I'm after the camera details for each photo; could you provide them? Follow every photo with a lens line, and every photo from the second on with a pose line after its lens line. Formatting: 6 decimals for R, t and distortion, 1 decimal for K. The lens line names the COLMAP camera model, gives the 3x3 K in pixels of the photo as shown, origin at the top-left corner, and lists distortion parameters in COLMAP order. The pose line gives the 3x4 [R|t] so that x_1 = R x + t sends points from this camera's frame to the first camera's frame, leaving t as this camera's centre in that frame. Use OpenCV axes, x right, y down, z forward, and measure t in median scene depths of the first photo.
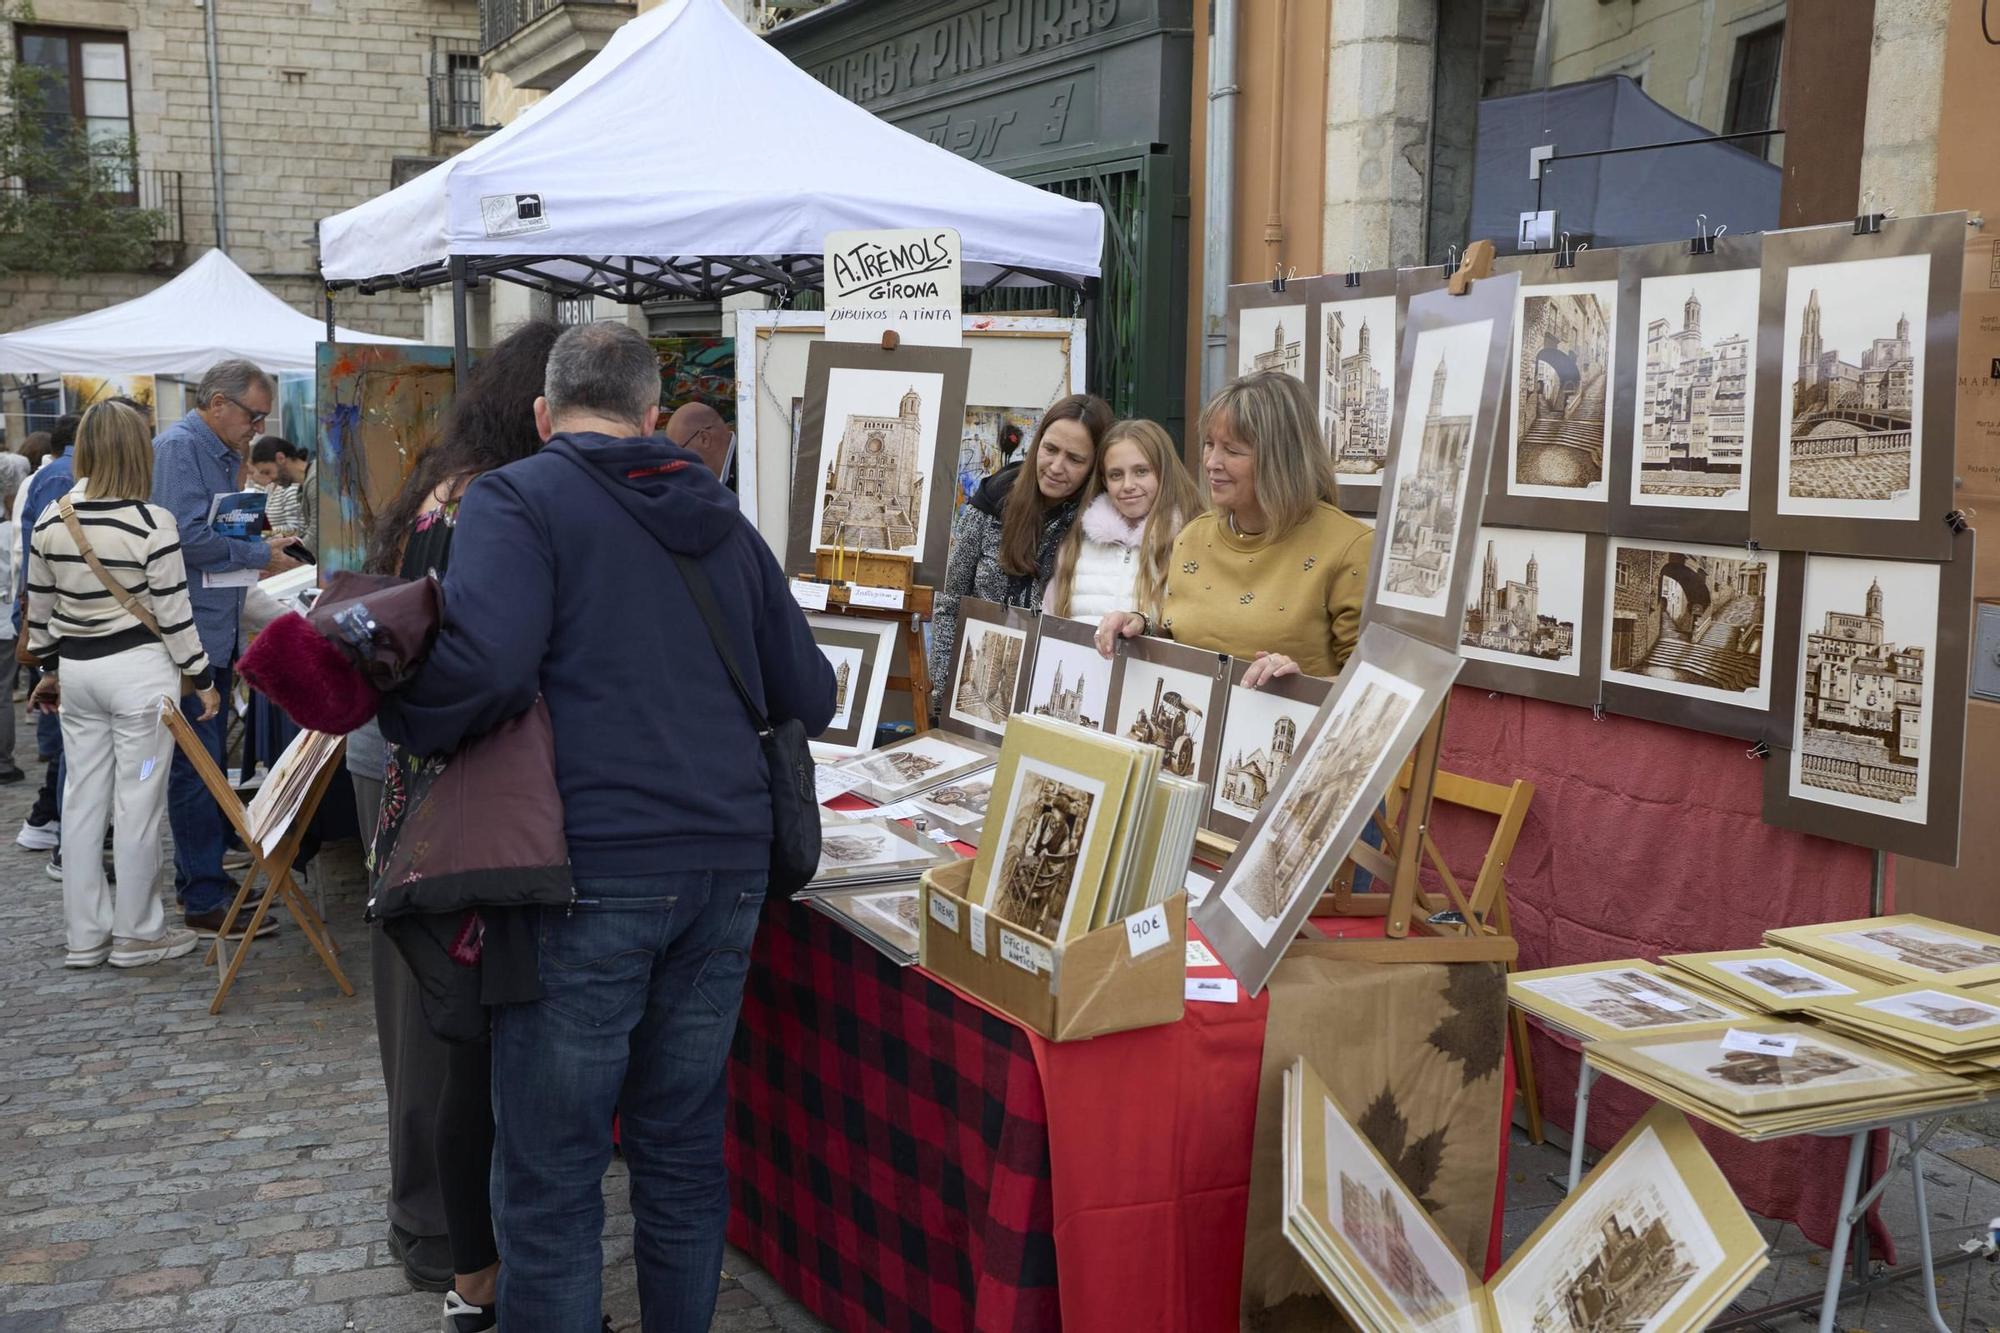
lens RADIAL K [[1888.1, 0, 1000.0], [0, 1888.1, 666.5], [0, 0, 1]] dist [-0.006932, 0.004898]
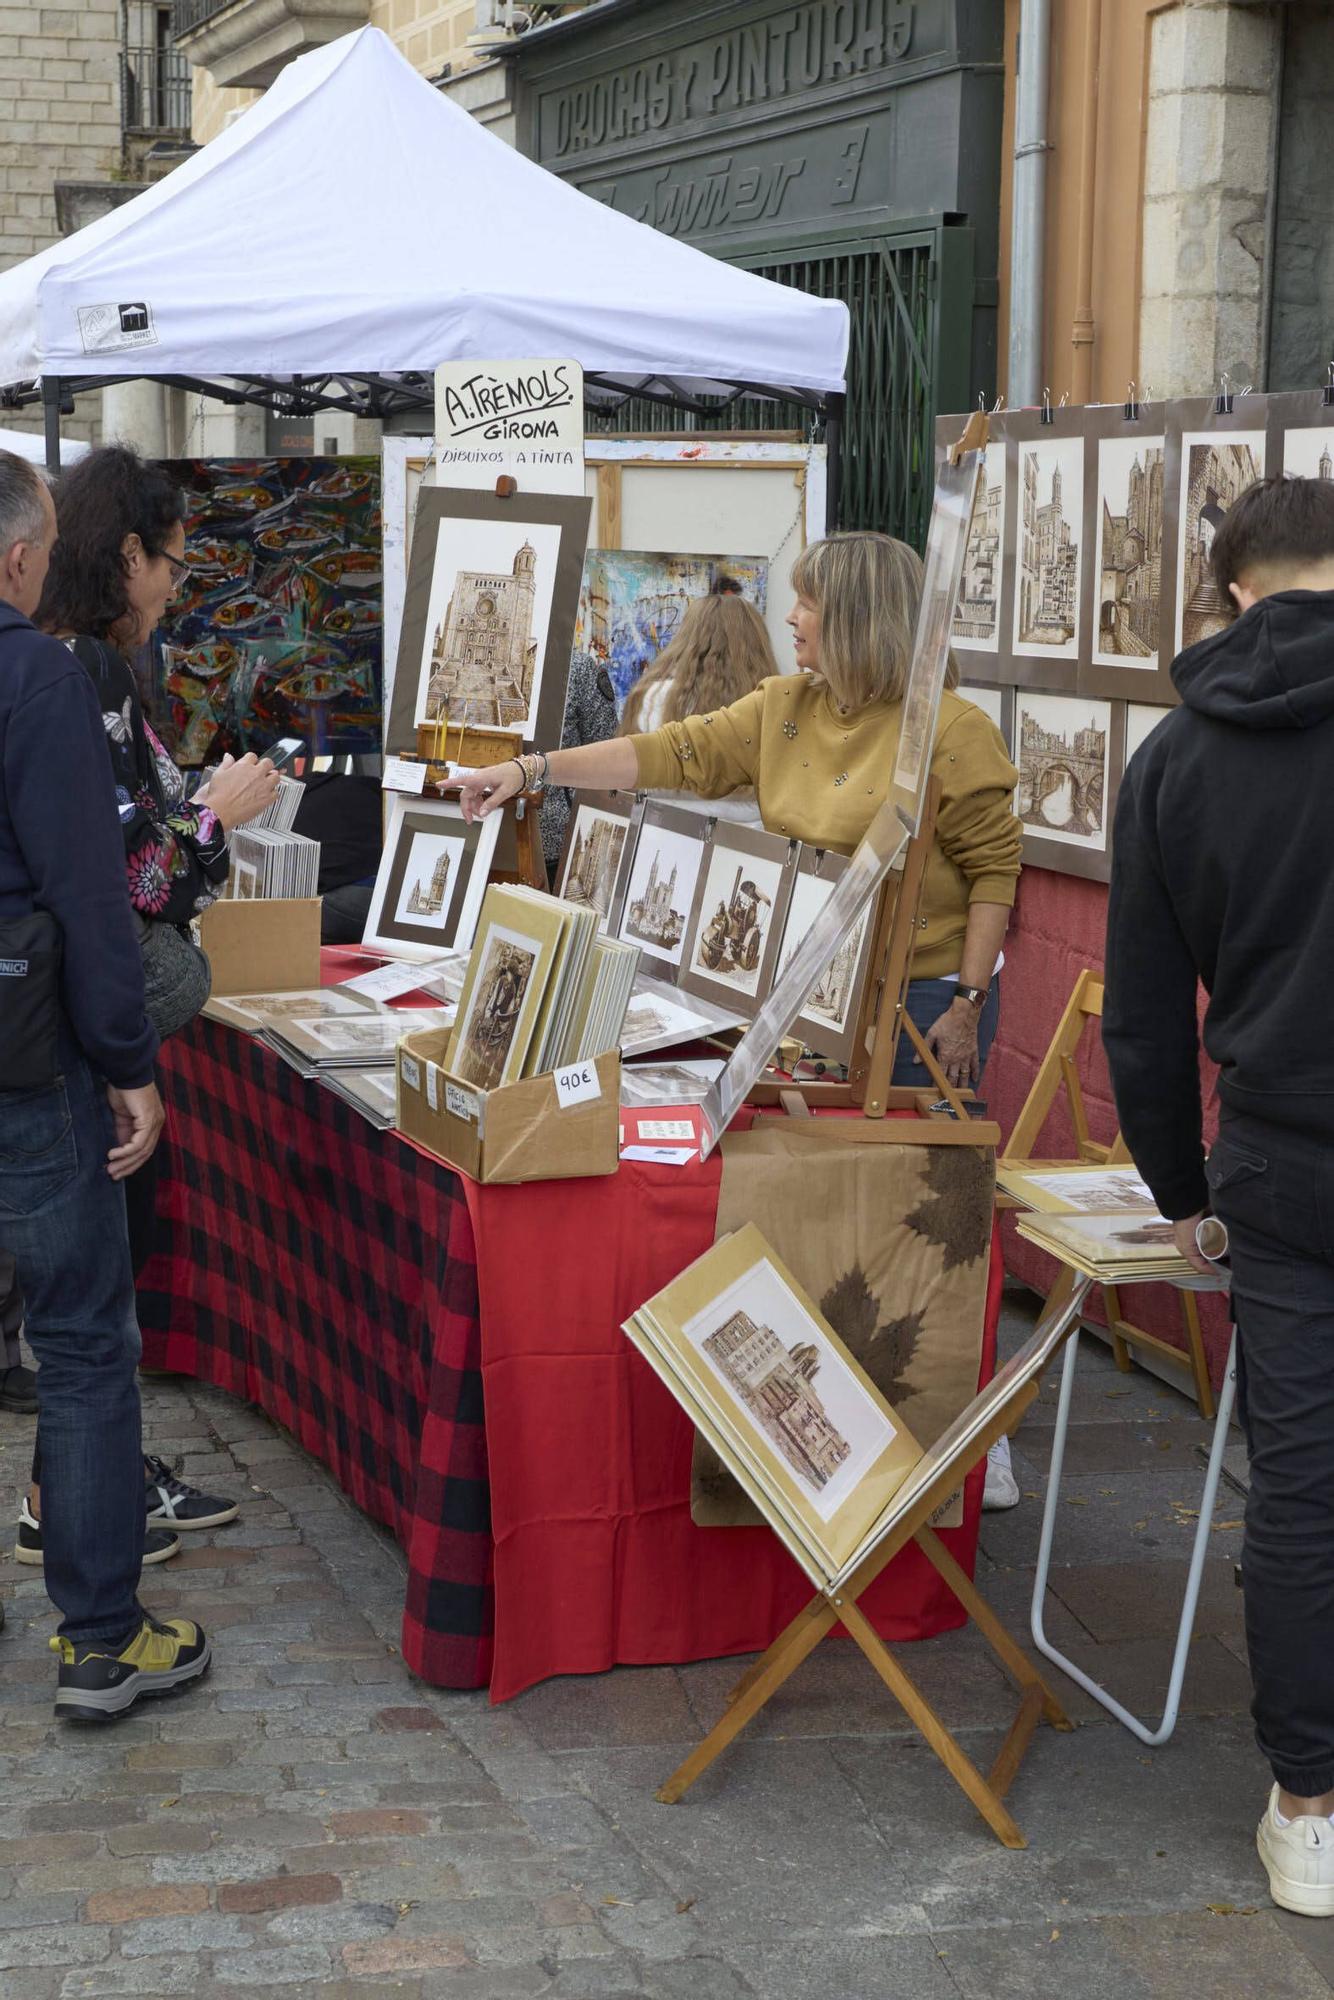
lens RADIAL K [[2921.0, 0, 667.0], [0, 2921.0, 1000.0], [0, 0, 1]] dist [-0.007407, 0.020610]
pose [[0.993168, 0.023418, -0.114317, 0.135737], [-0.020479, 0.999431, 0.026818, 0.021113], [0.114880, -0.024293, 0.993082, -0.263688]]
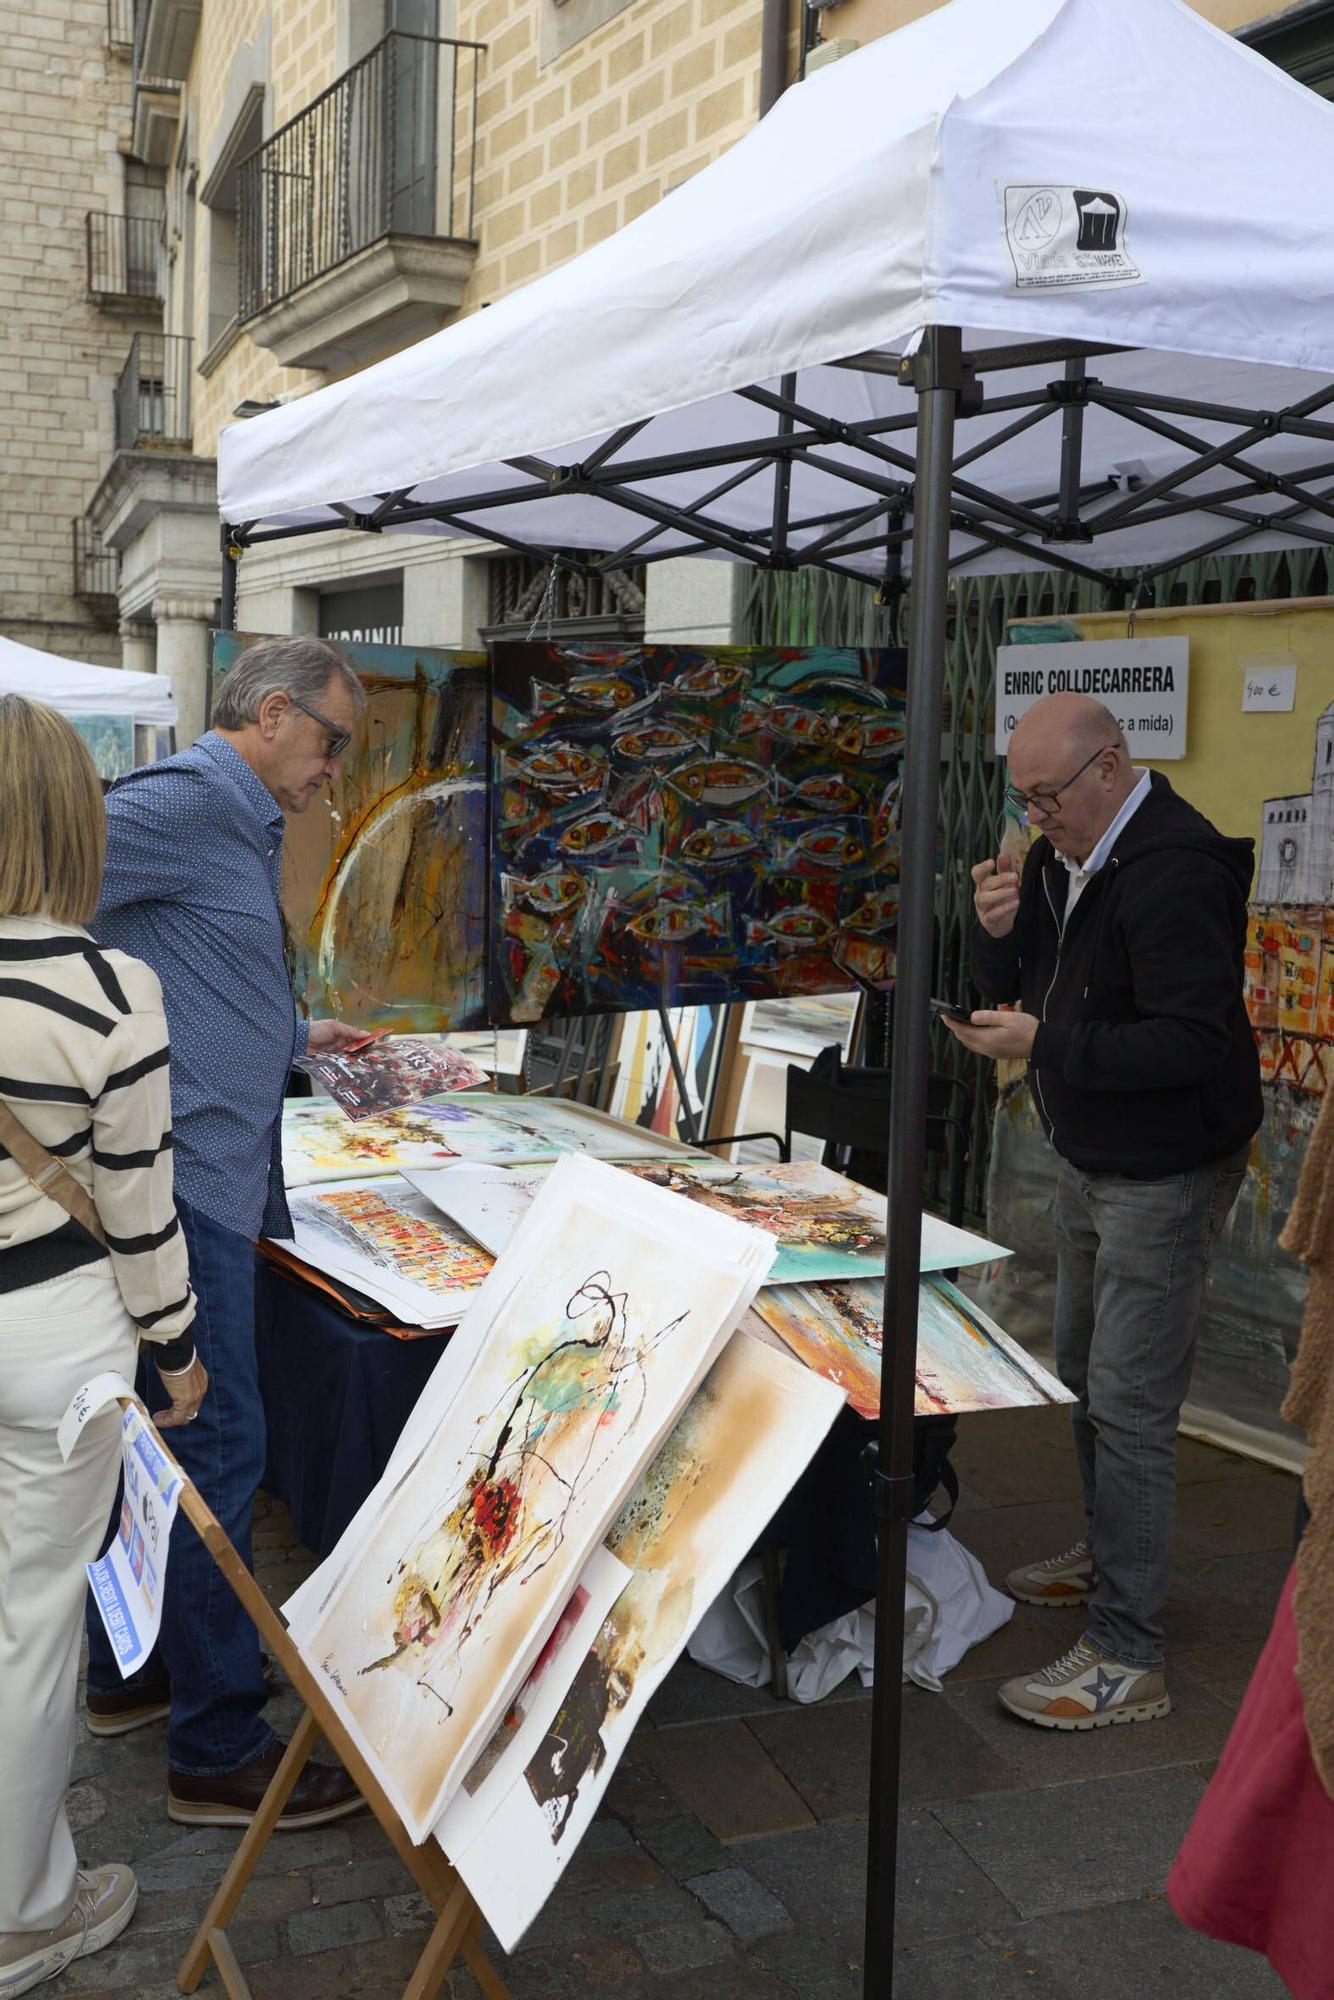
lens RADIAL K [[1888.1, 0, 667.0], [0, 1888.1, 1000.0], [0, 0, 1]] dist [-0.006932, 0.004898]
pose [[0.999423, 0.012203, 0.031700, -0.329087], [-0.011565, 0.999729, -0.020218, -0.063037], [-0.031938, 0.019839, 0.999293, 0.561712]]
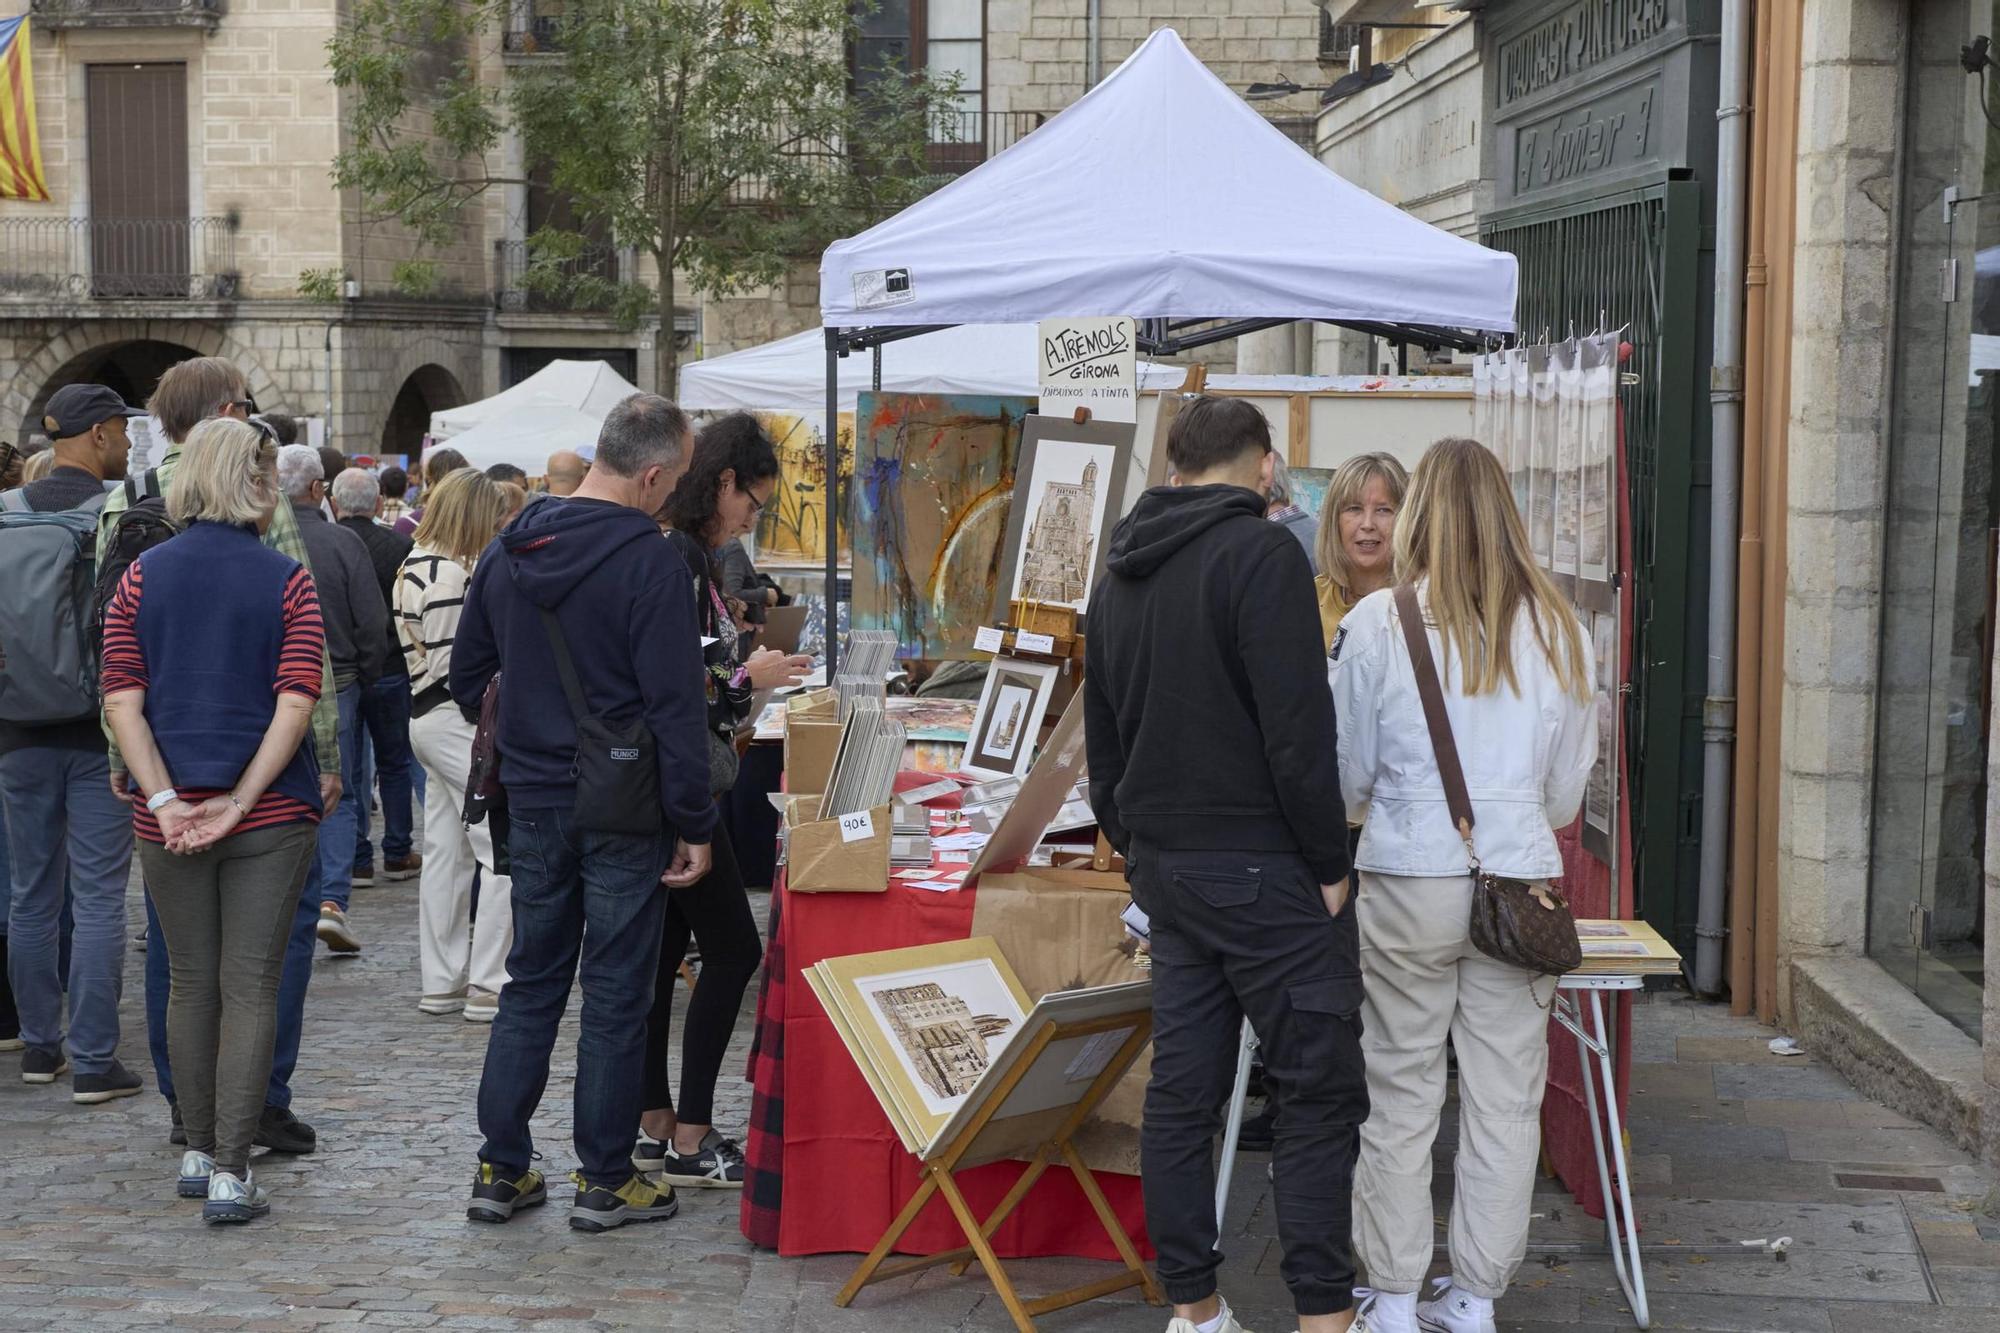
lens RADIAL K [[3309.3, 0, 956.0], [0, 3309.3, 750.2], [0, 0, 1]] dist [-0.011833, 0.118303]
pose [[0.892292, 0.048745, -0.448819, 0.584228], [-0.068481, 0.997264, -0.027838, 0.064043], [0.446234, 0.055576, 0.893189, -0.587357]]
